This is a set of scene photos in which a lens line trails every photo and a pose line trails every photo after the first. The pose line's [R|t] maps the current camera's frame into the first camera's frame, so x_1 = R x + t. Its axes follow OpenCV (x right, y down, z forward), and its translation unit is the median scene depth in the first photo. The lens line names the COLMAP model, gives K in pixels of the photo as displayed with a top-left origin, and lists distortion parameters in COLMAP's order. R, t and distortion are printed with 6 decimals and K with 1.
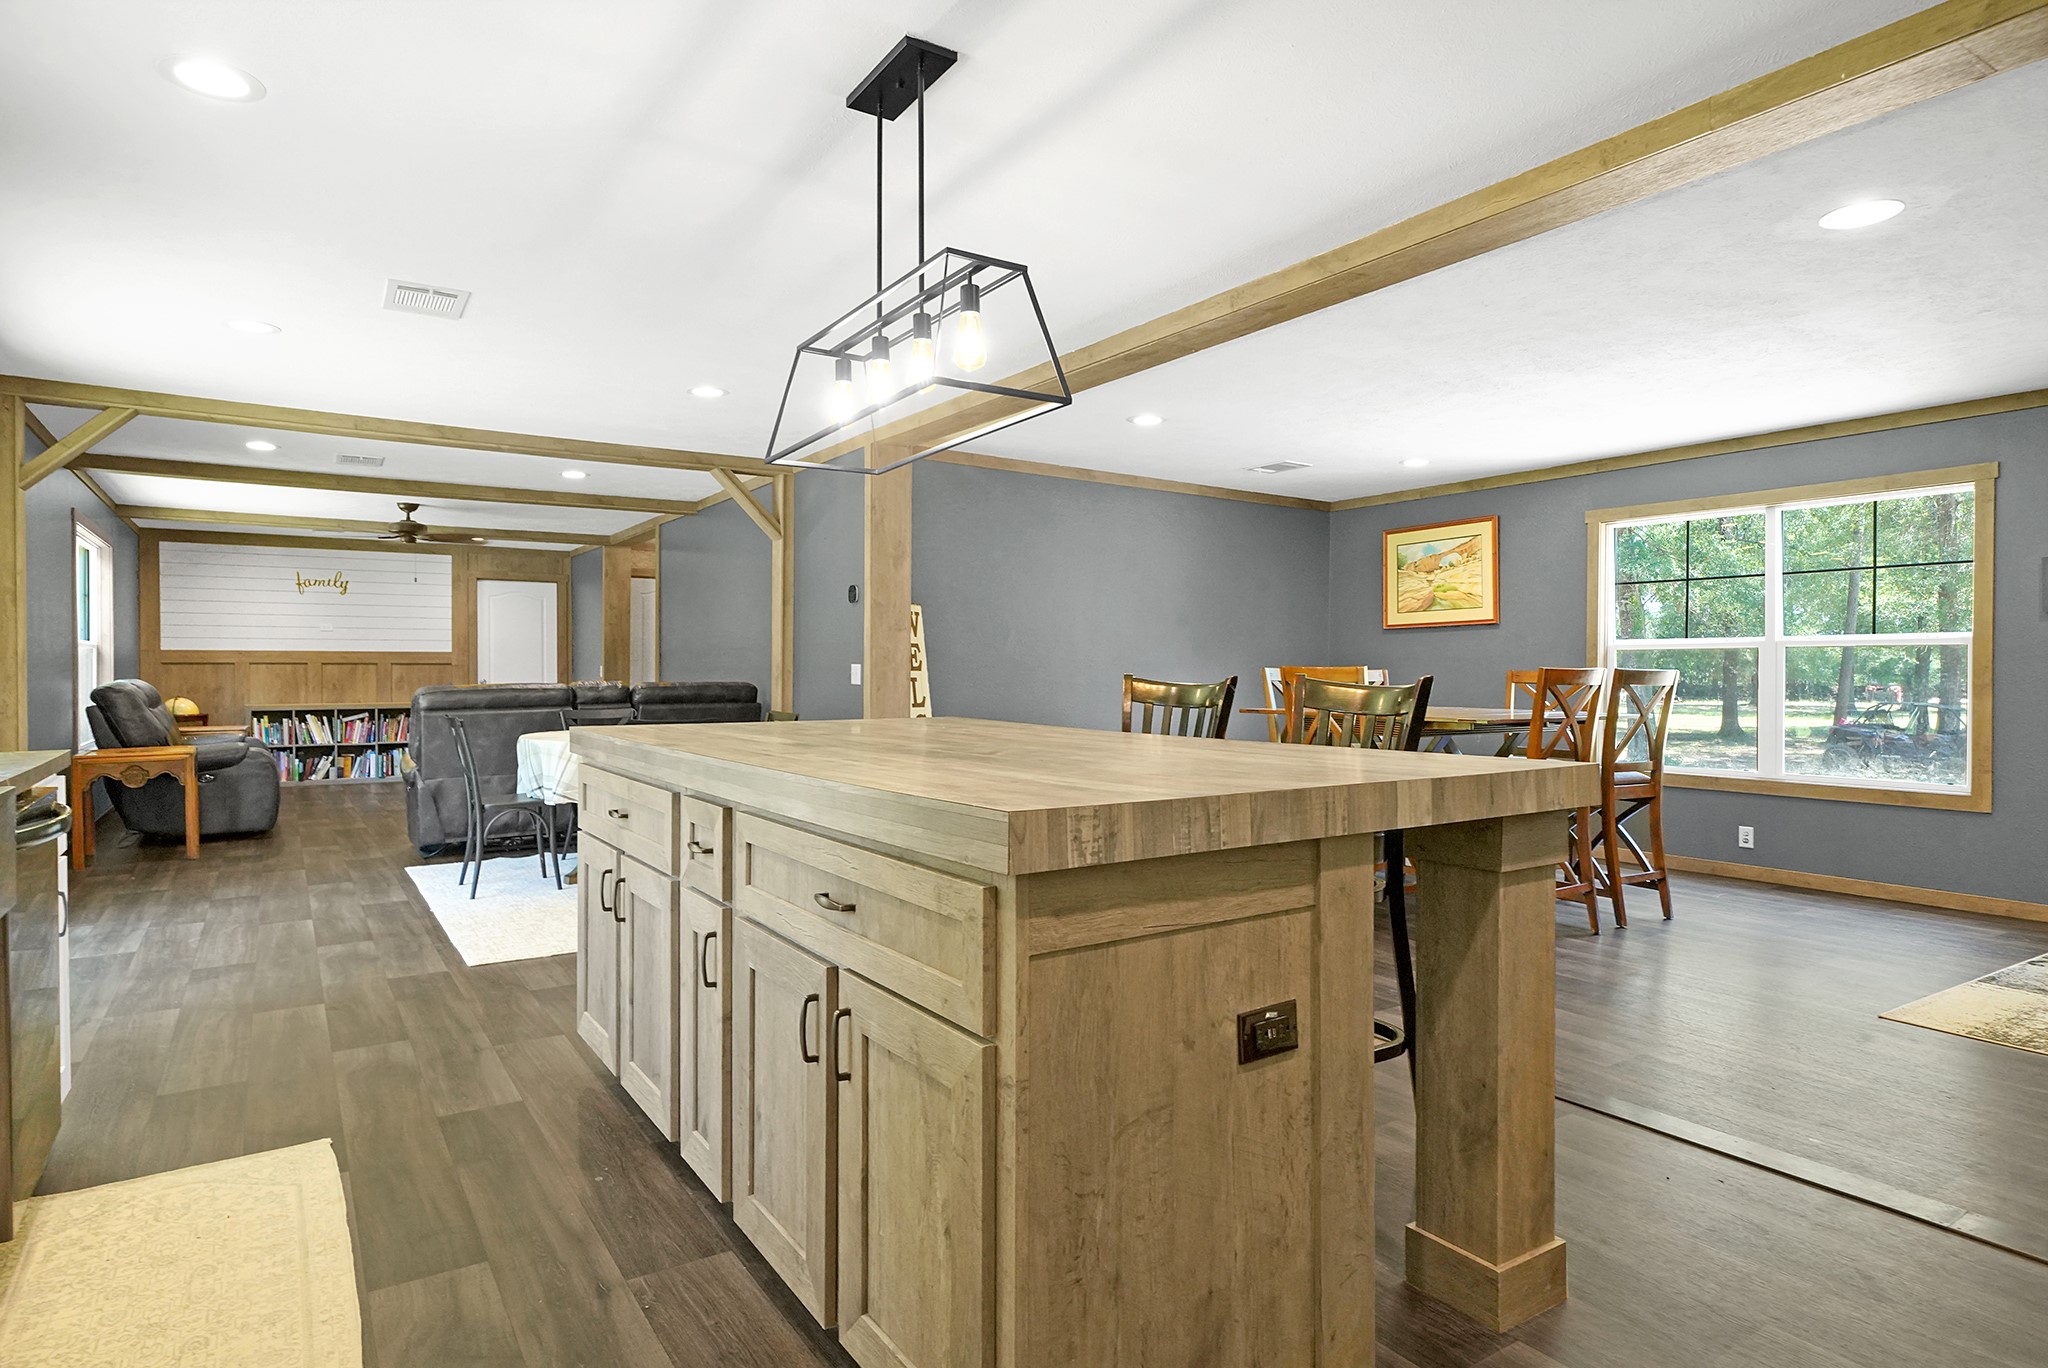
lens RADIAL K [[1205.2, 0, 1033.0], [0, 1205.2, 673.5], [0, 0, 1]] dist [-0.019687, -0.001014]
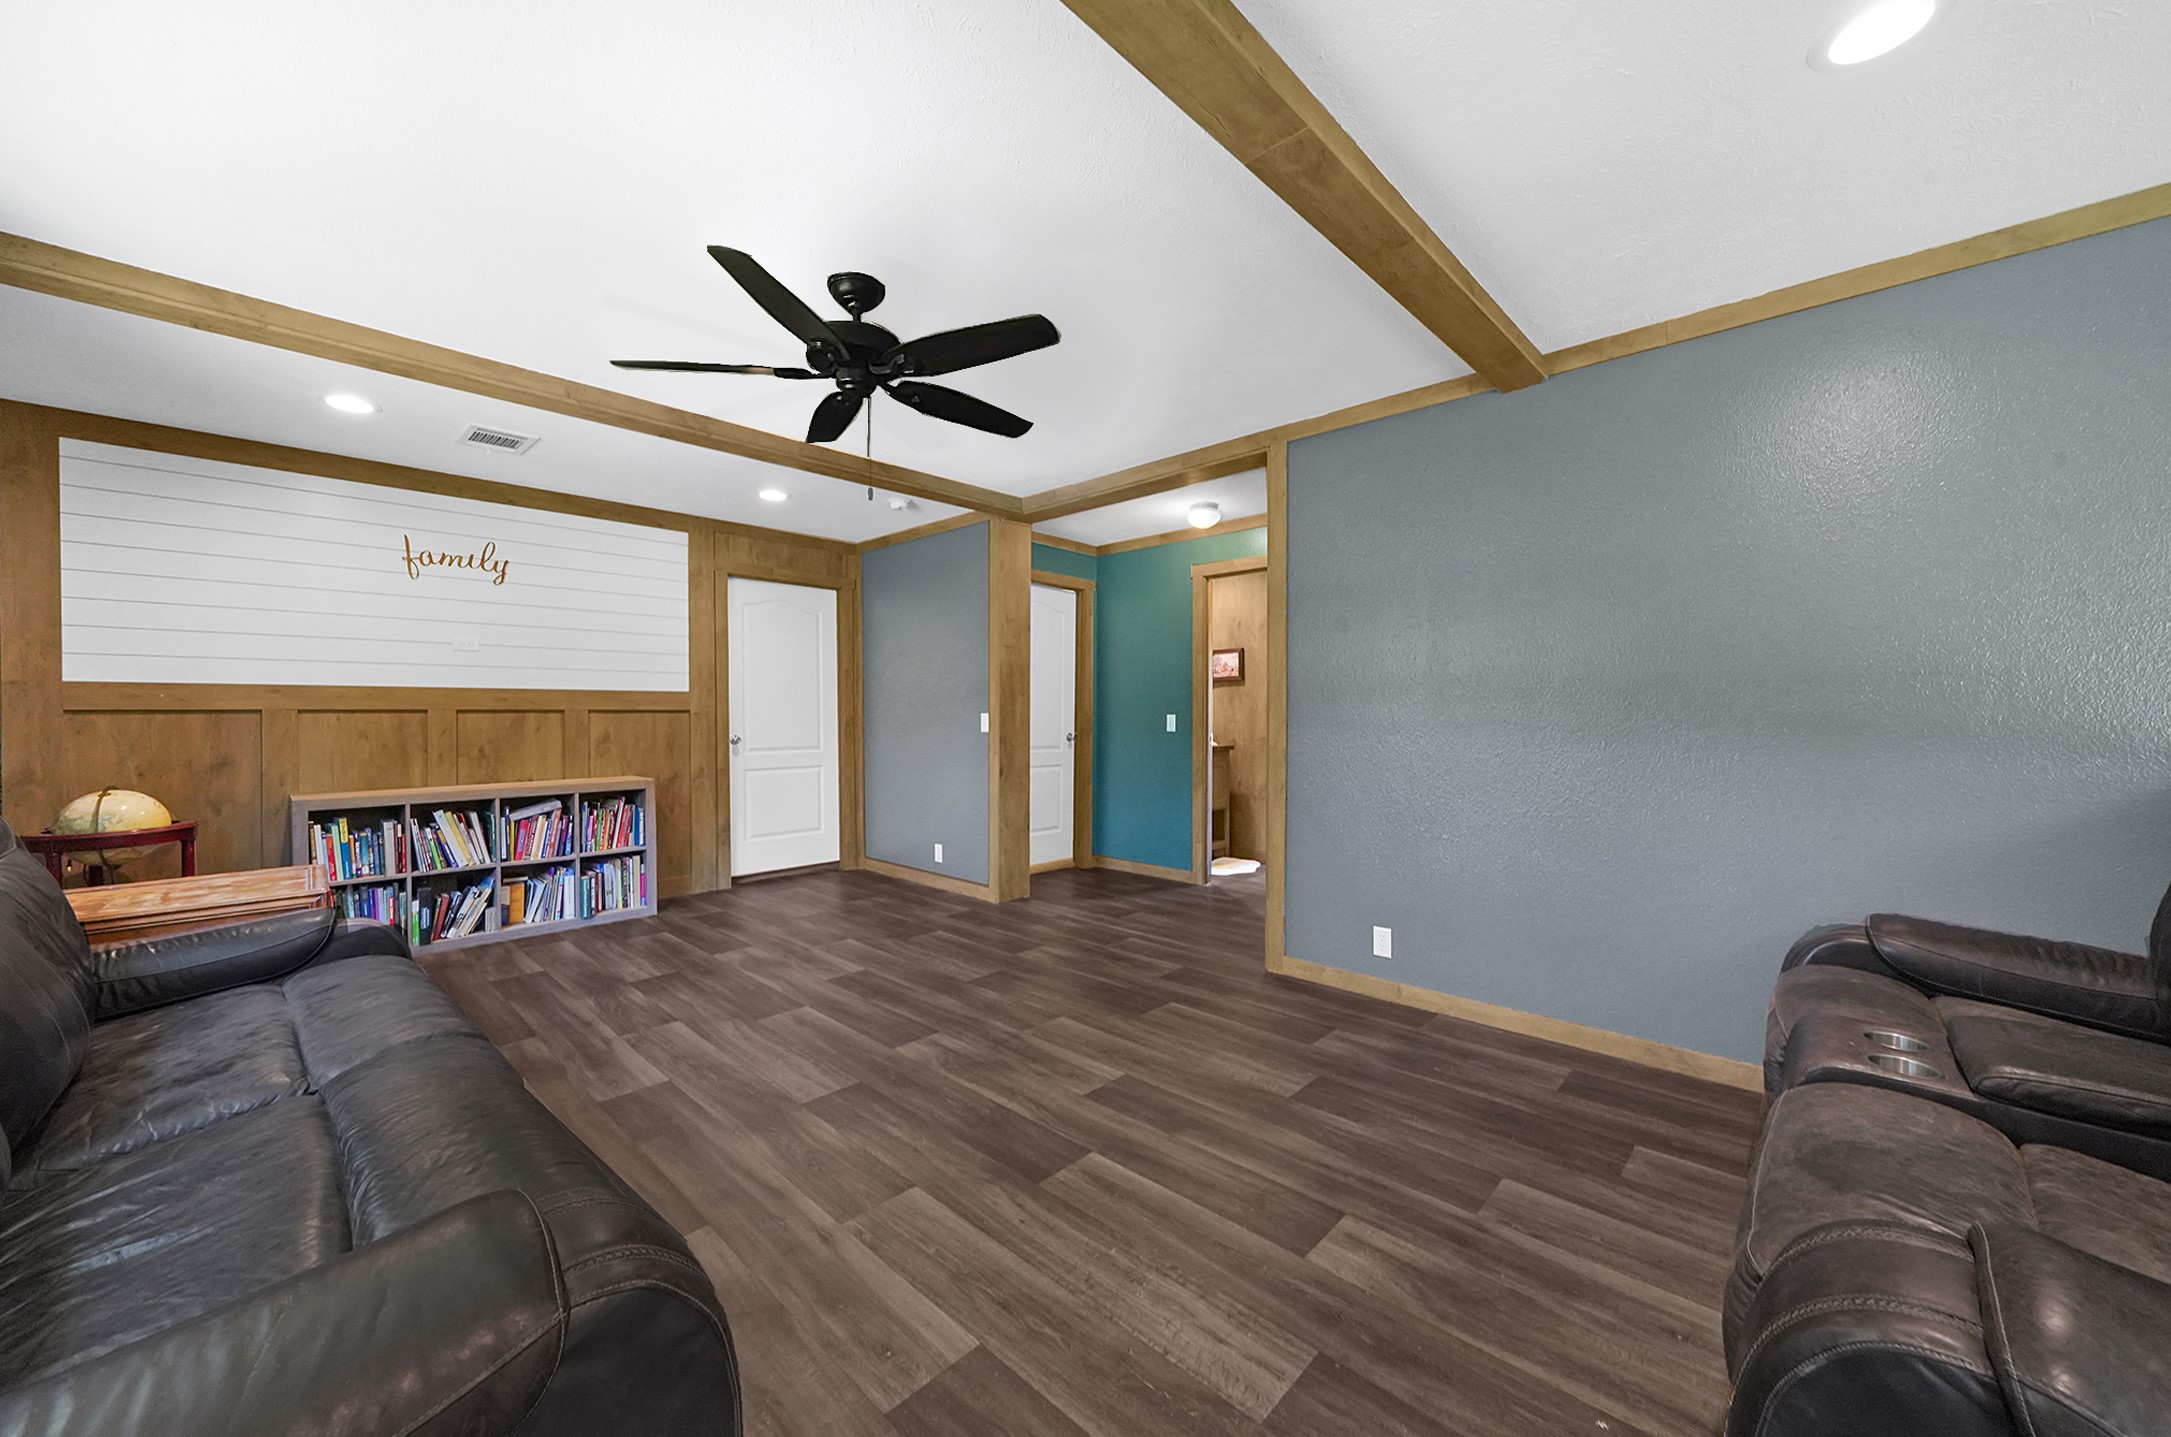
lens RADIAL K [[788.5, 0, 1075.4], [0, 788.5, 725.3], [0, 0, 1]] dist [-0.007949, 0.000113]
pose [[0.970713, -0.006111, 0.240163, -0.417287], [0.004175, 0.999955, 0.008567, -0.003958], [-0.240204, -0.007314, 0.970695, 0.603056]]
